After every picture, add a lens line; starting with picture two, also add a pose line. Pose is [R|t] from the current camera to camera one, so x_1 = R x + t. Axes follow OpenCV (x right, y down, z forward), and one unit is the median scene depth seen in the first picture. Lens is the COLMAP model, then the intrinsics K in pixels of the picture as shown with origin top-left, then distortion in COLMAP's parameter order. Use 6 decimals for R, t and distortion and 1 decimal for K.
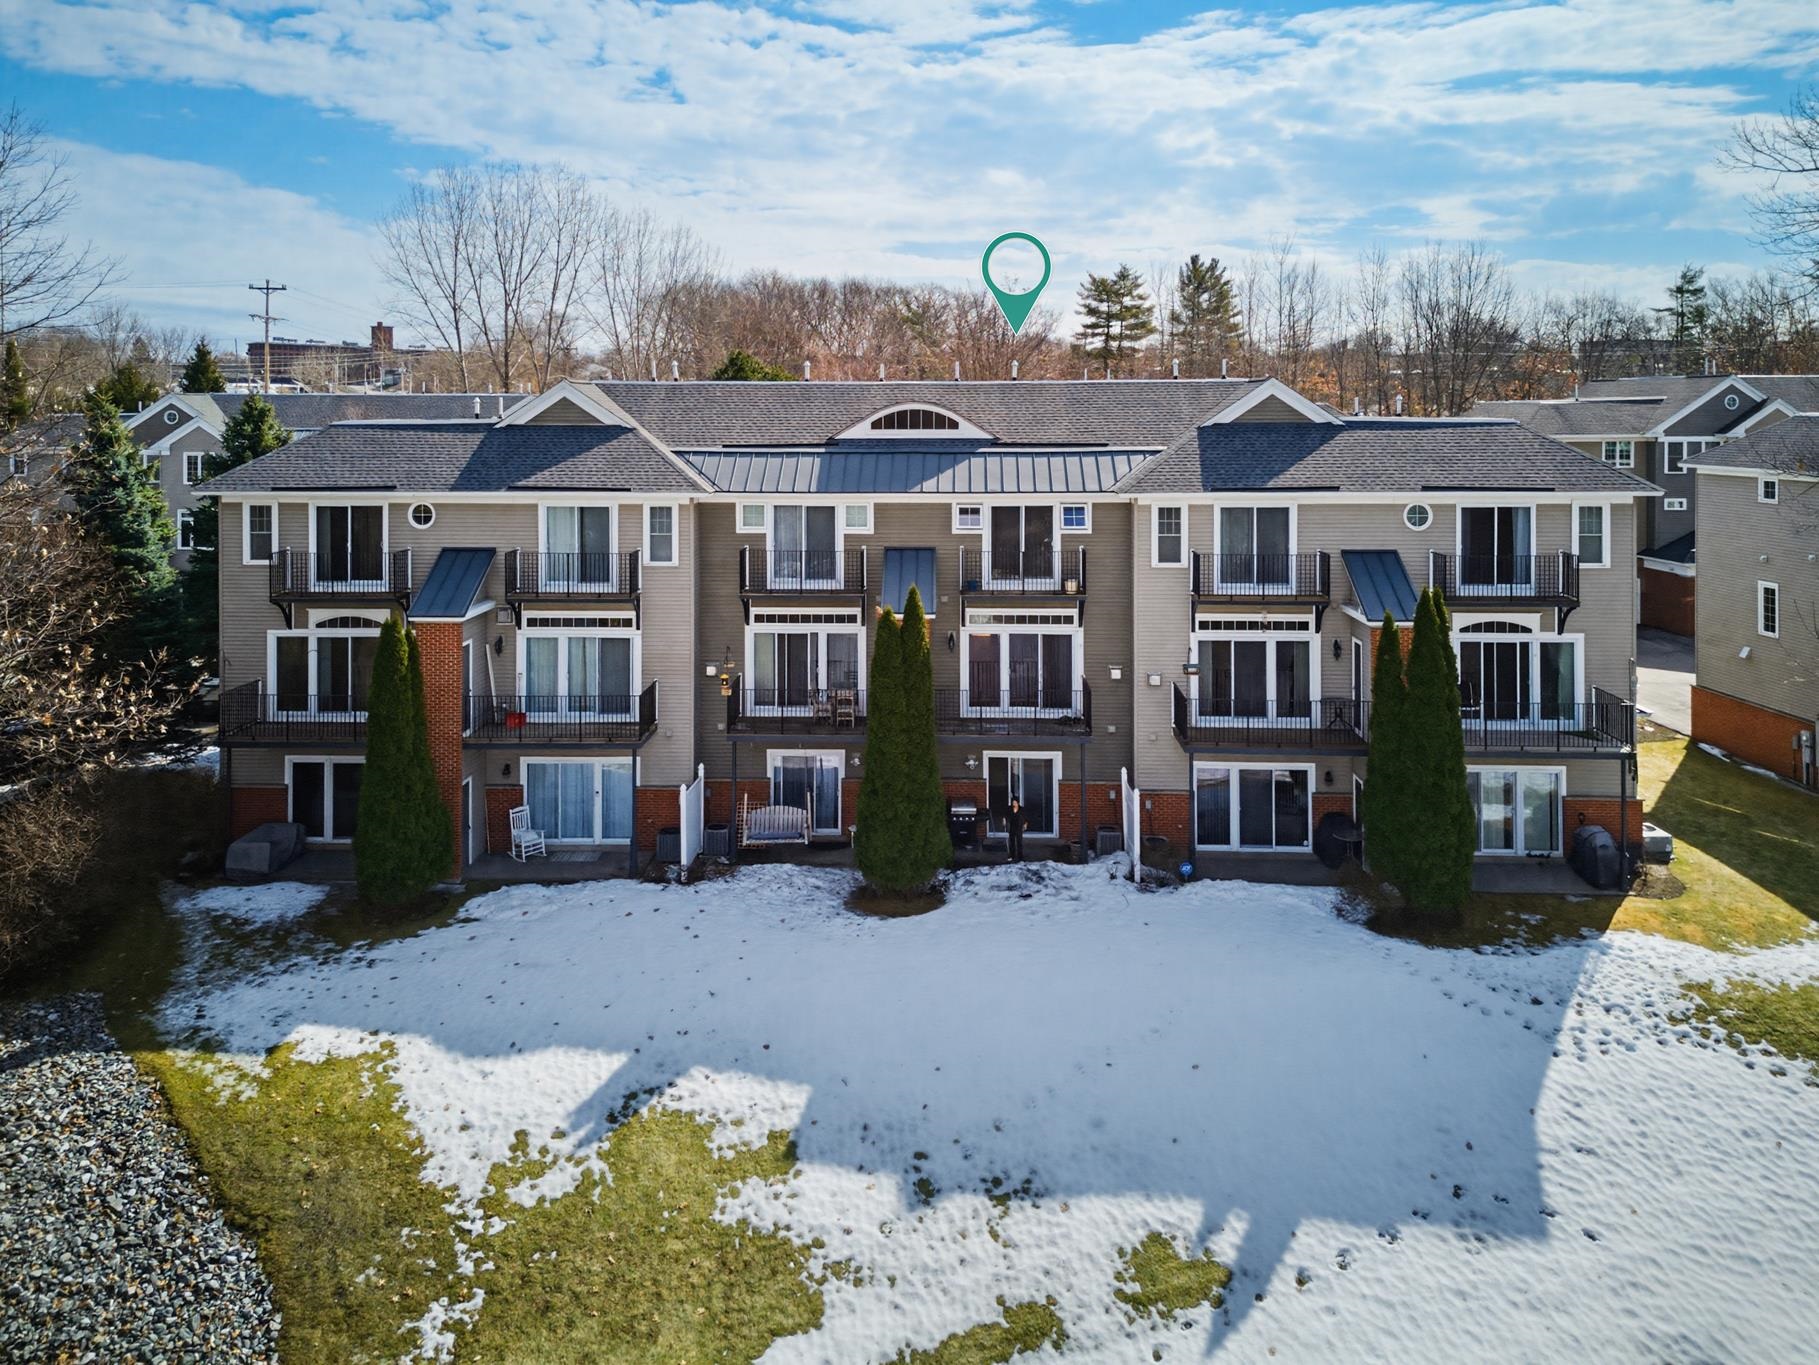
lens RADIAL K [[1346.5, 0, 896.6], [0, 1346.5, 455.1], [0, 0, 1]] dist [0.039648, -0.022178]
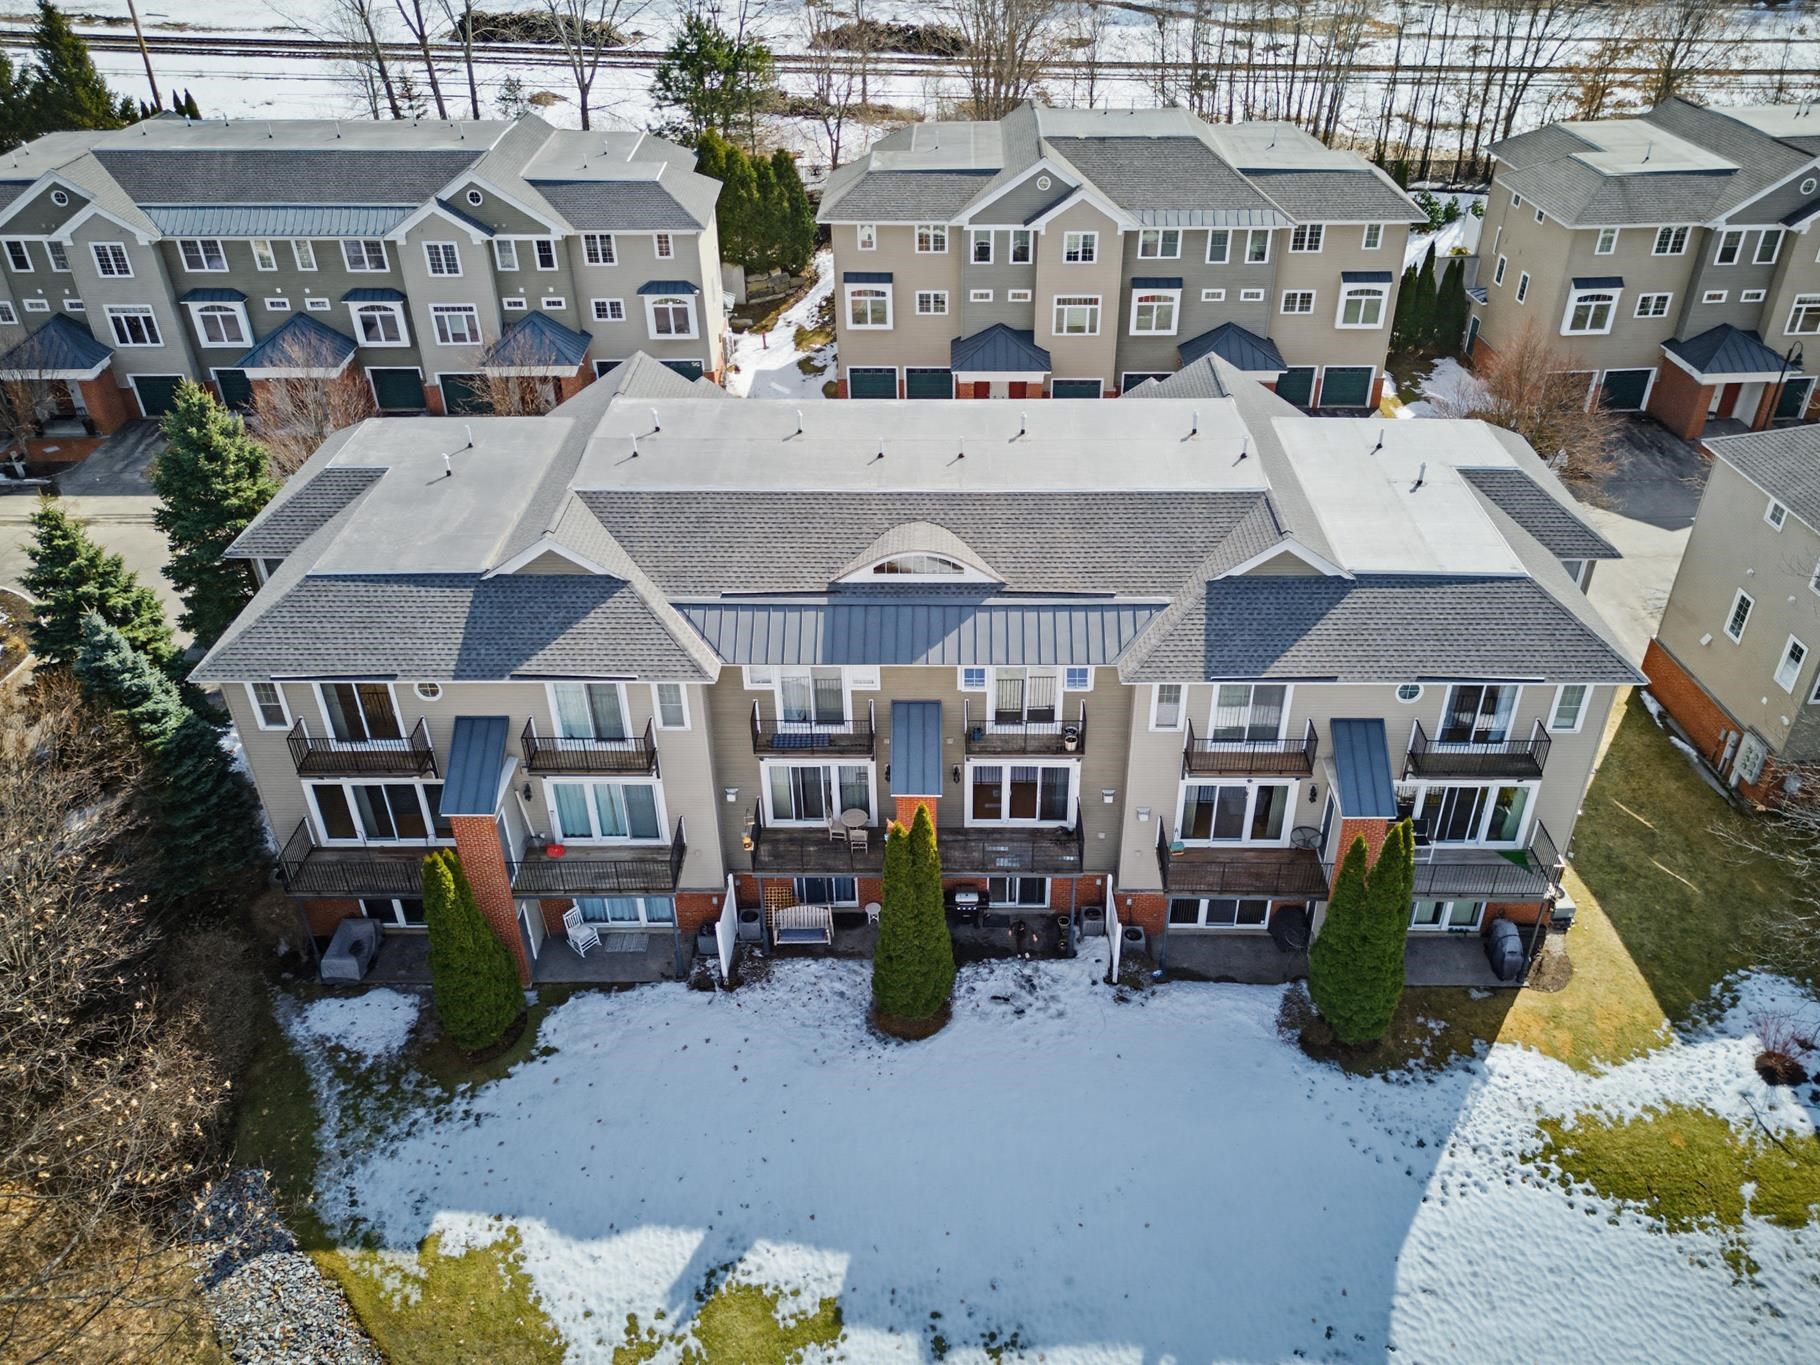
lens RADIAL K [[1377.4, 0, 938.6], [0, 1377.4, 618.6], [0, 0, 1]] dist [0.028712, -0.005521]
pose [[0.999321, -0.023740, 0.028173, -0.001066], [0.004991, 0.844890, 0.534916, -0.631833], [-0.036502, -0.534412, 0.844435, 0.173527]]
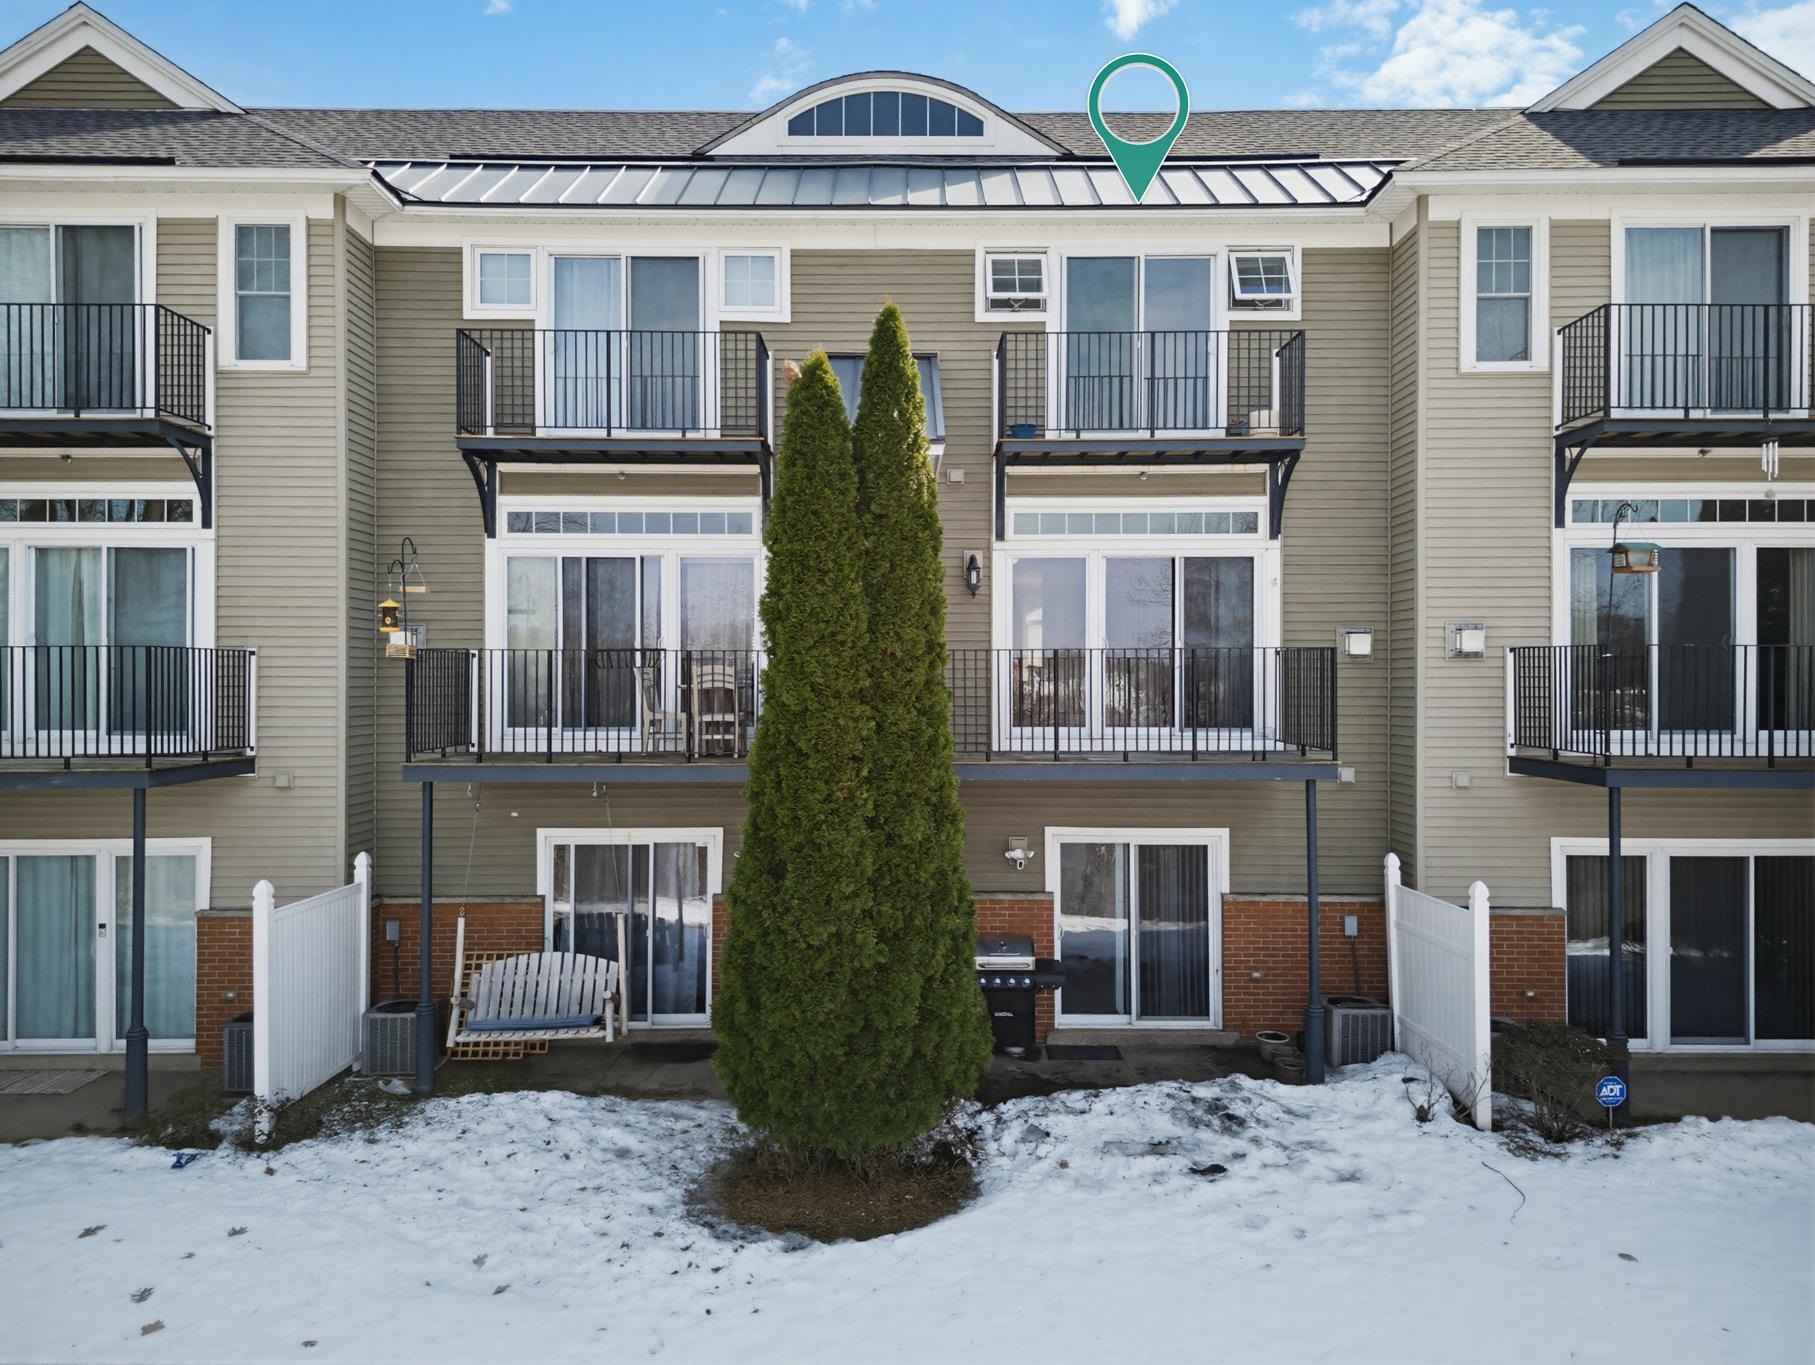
lens RADIAL K [[1244.5, 0, 908.0], [0, 1244.5, 747.4], [0, 0, 1]] dist [0.025624, -0.001557]
pose [[0.998964, 0.002553, 0.045441, 0.002887], [-0.002591, 0.999996, 0.000779, 0.224090], [-0.045438, -0.000896, 0.998967, 0.704295]]
